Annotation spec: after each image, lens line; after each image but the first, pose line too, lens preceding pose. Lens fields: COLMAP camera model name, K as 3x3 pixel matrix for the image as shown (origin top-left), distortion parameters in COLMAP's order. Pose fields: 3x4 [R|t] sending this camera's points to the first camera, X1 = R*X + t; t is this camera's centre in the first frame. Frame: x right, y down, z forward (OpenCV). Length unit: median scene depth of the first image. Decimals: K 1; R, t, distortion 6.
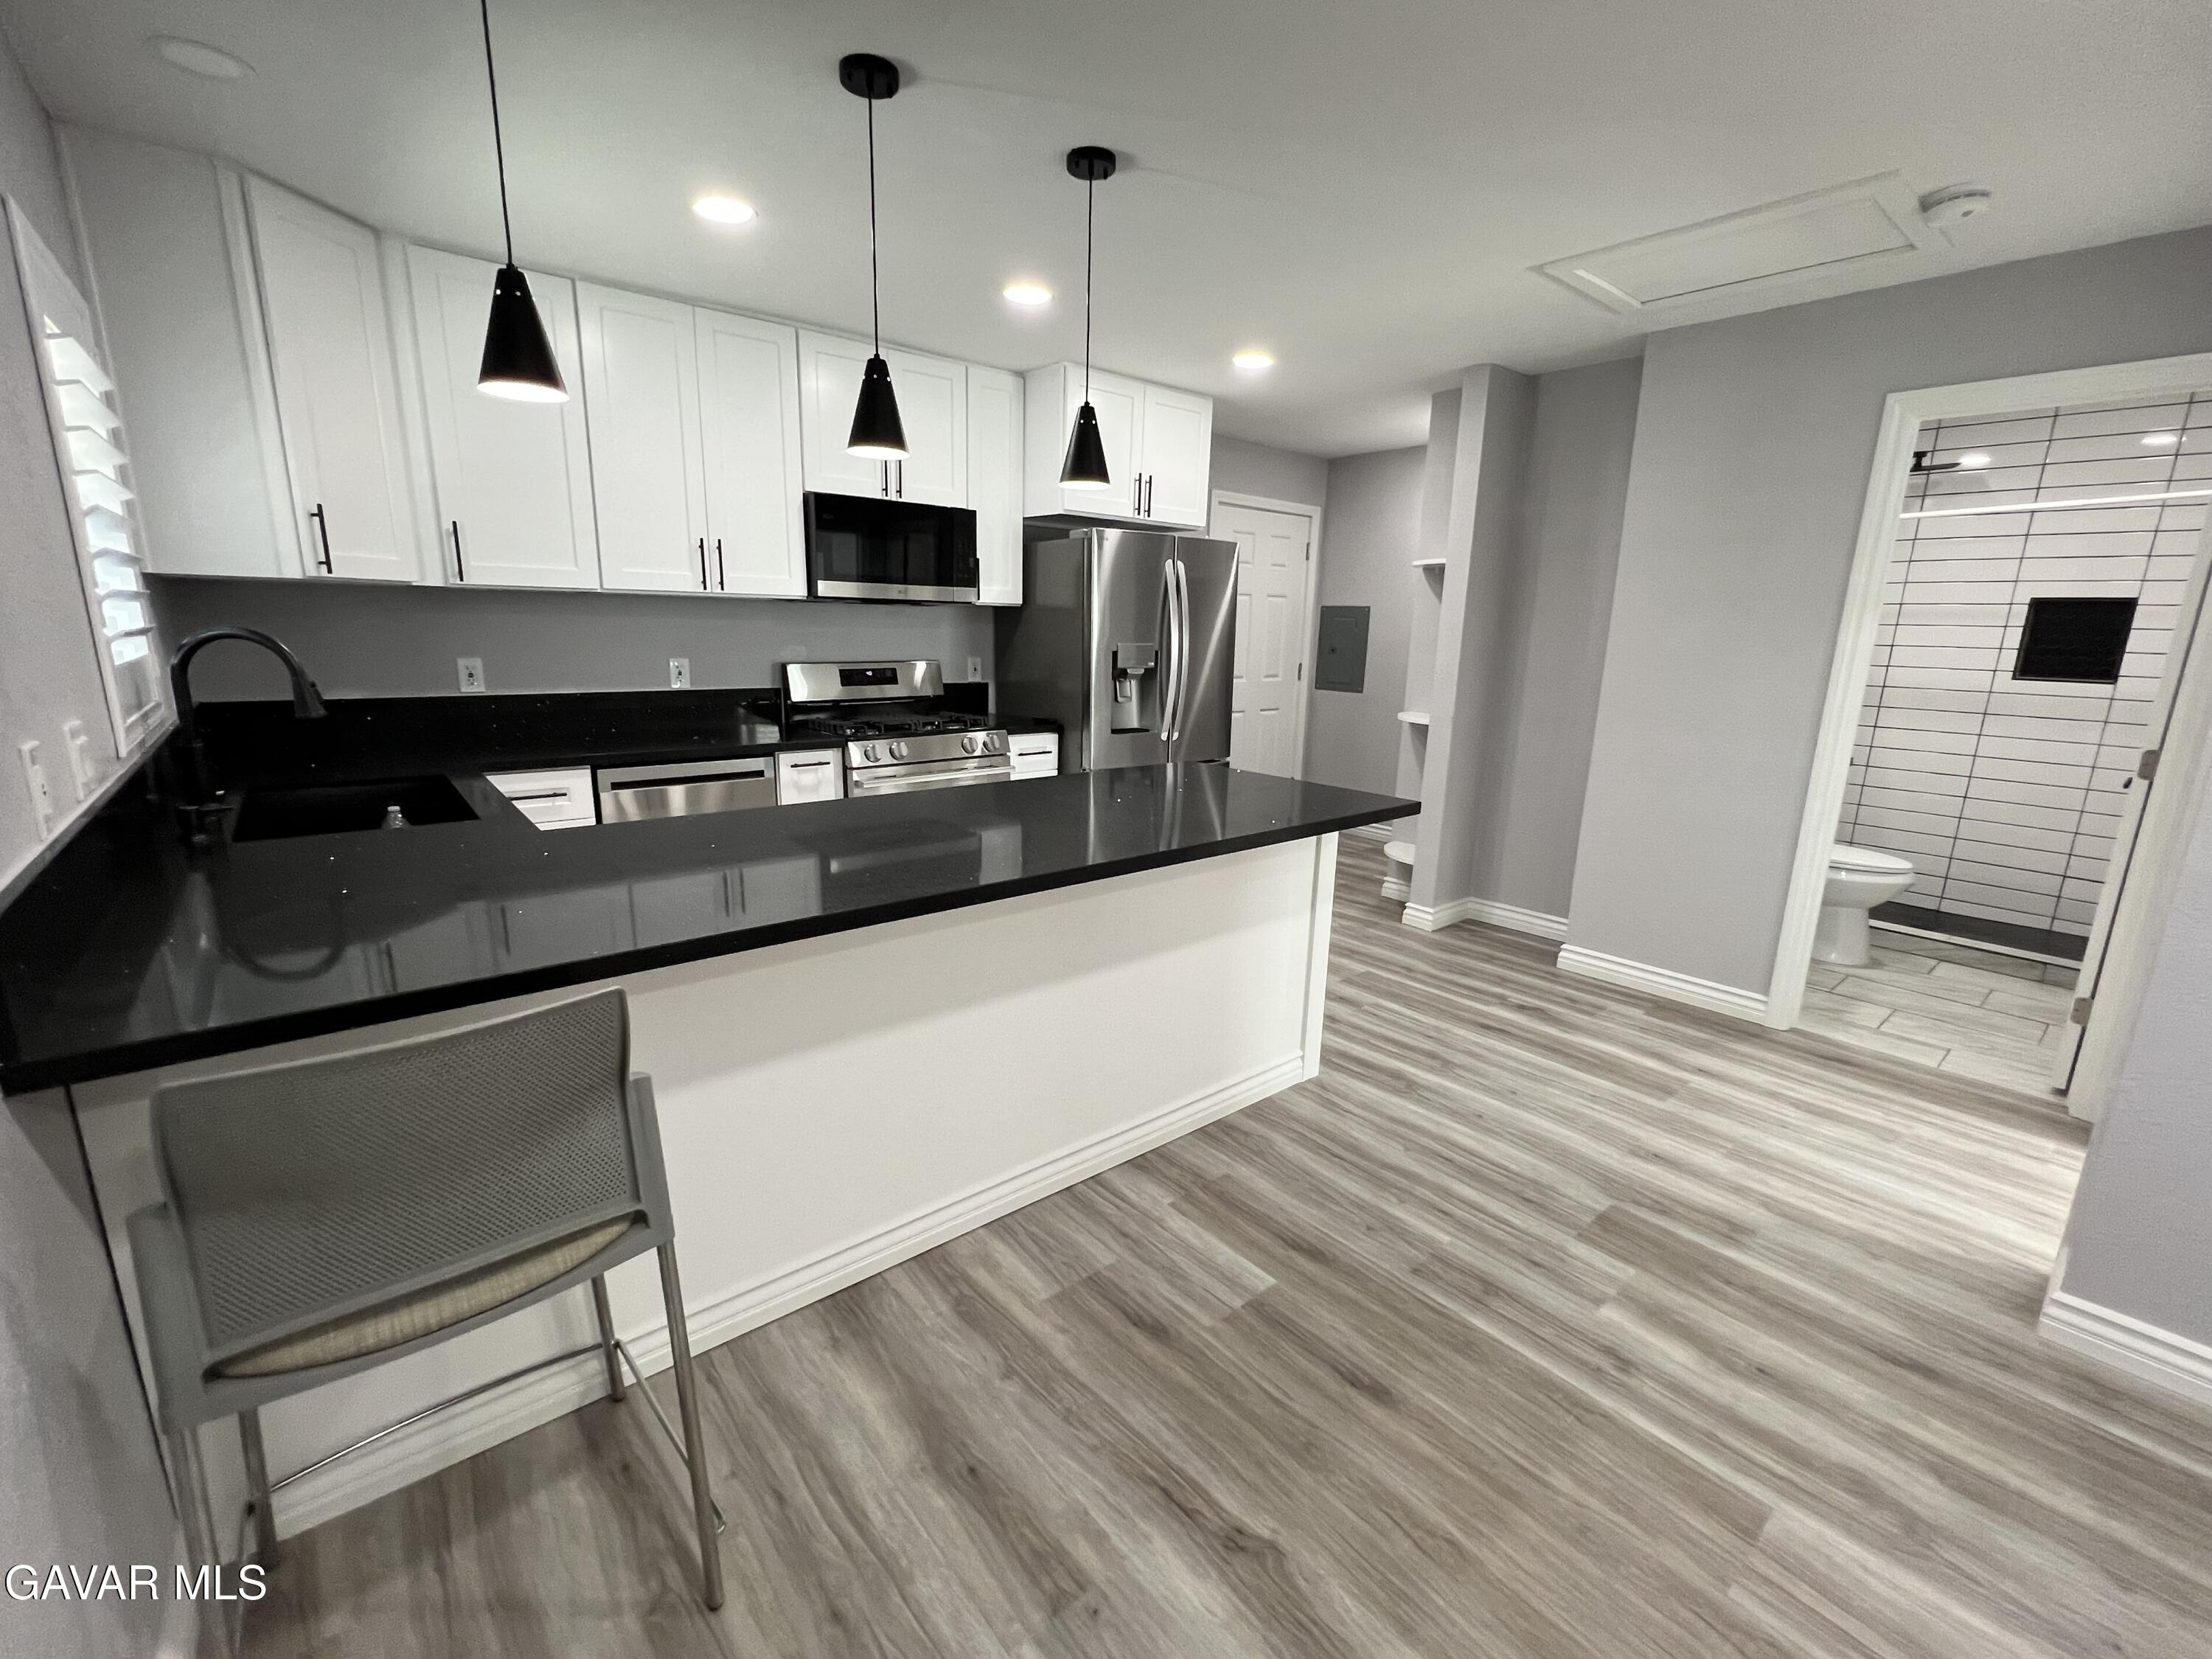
lens RADIAL K [[939.3, 0, 1098.0], [0, 939.3, 840.7], [0, 0, 1]] dist [-0.003357, 0.001144]
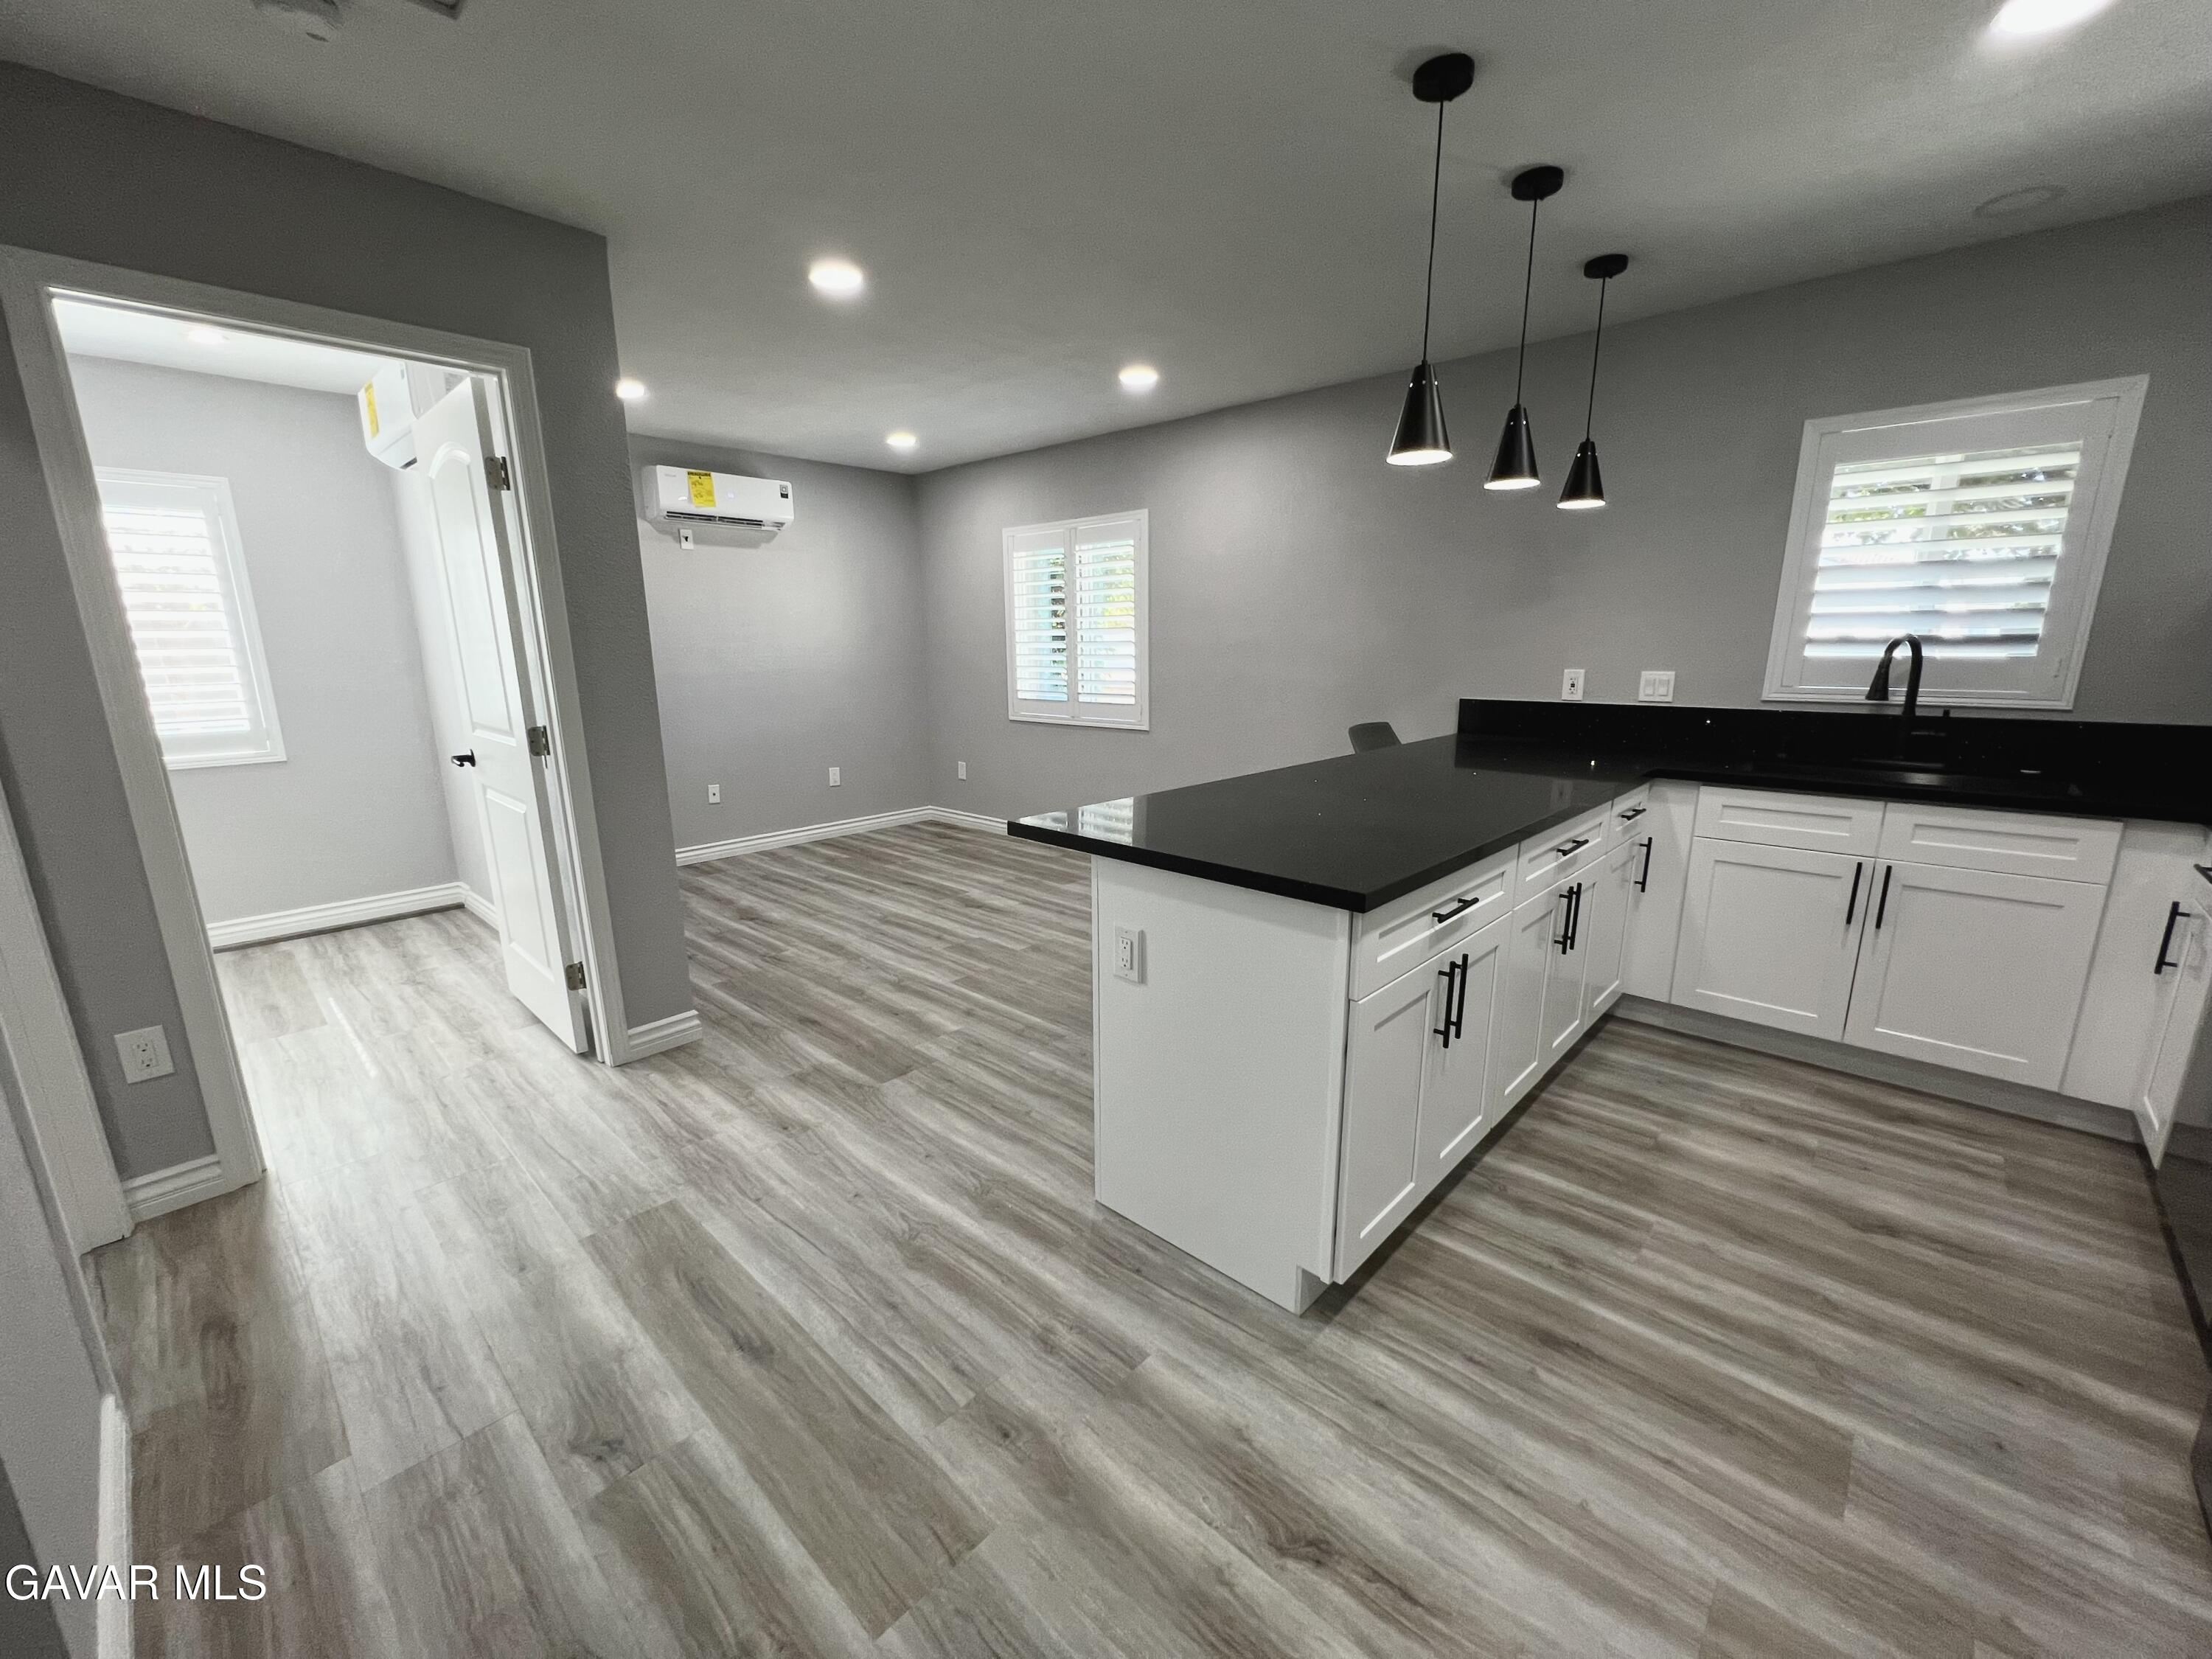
lens RADIAL K [[888.4, 0, 1100.7], [0, 888.4, 837.7], [0, 0, 1]] dist [-0.003197, 0.000992]
pose [[-0.991882, 0.013091, -0.126486, 0.355473], [-0.043244, 0.900677, 0.432332, -0.369833], [0.119583, 0.434292, -0.892799, 1.695800]]
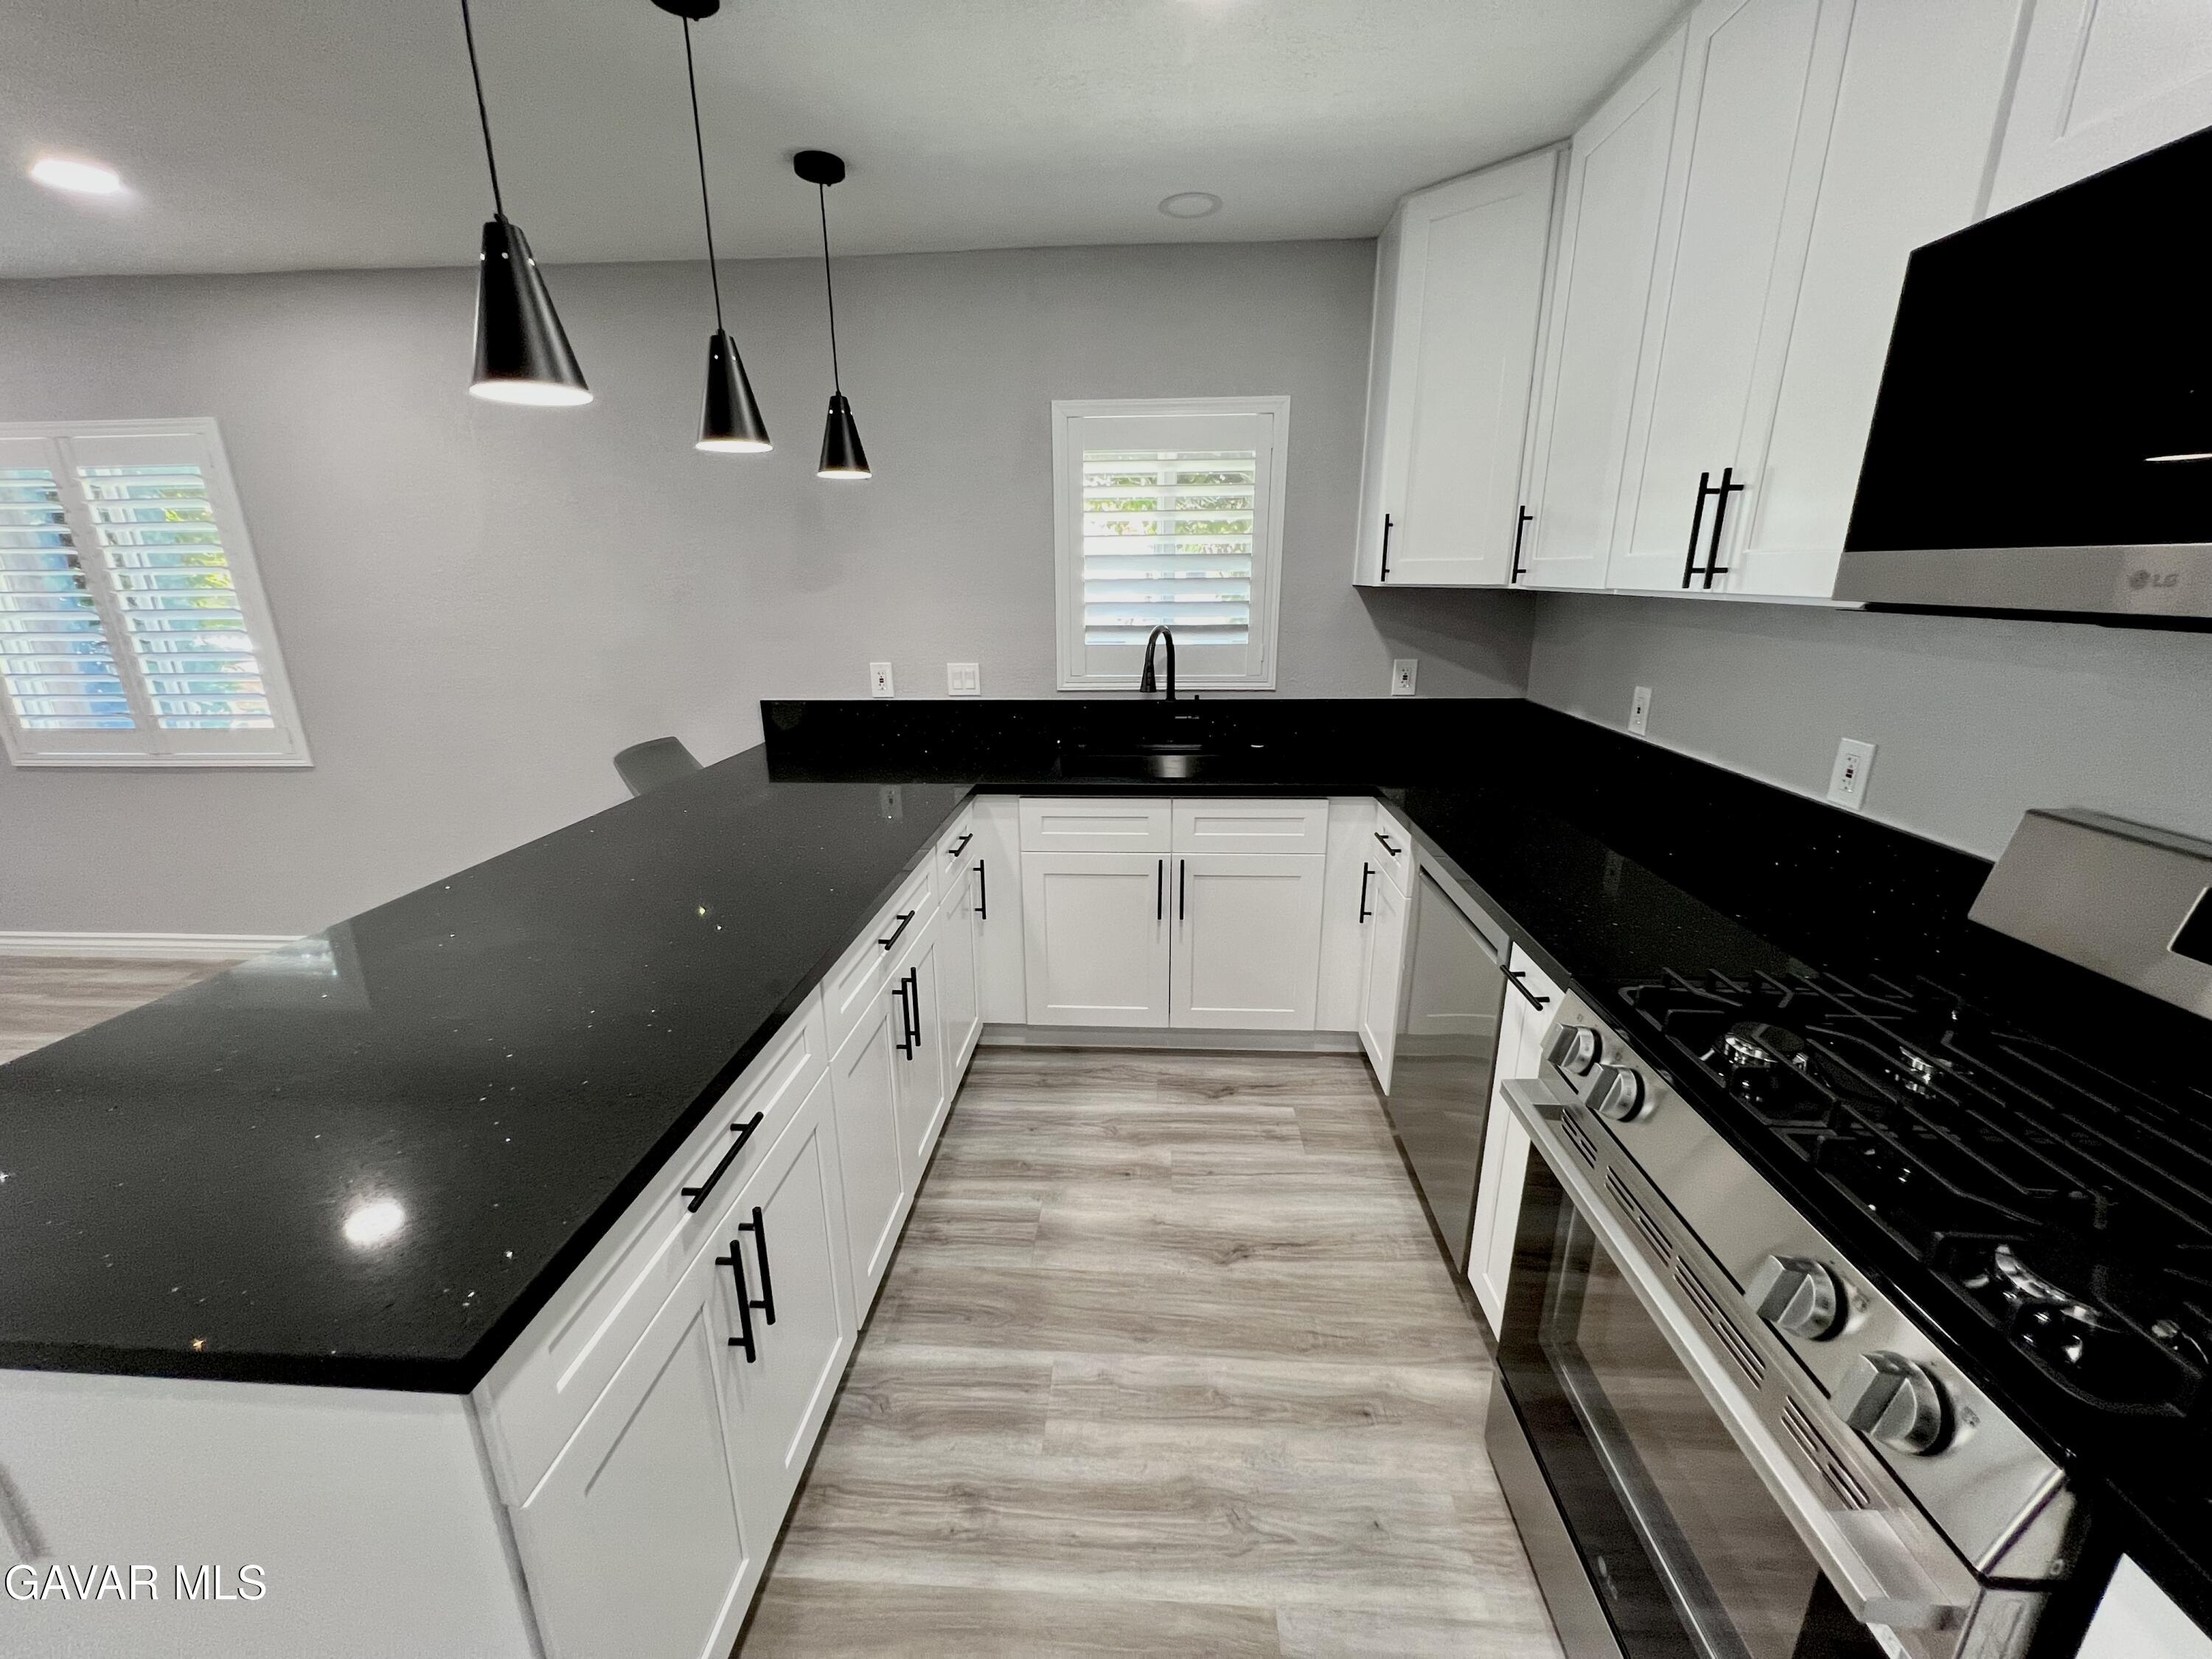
lens RADIAL K [[888.4, 0, 1101.6], [0, 888.4, 837.0], [0, 0, 1]] dist [-0.003197, 0.000992]
pose [[-0.682201, 0.191938, -0.705522, 0.146729], [-0.175207, 0.893902, 0.412603, -0.380617], [0.709862, 0.405091, -0.576192, 1.454434]]
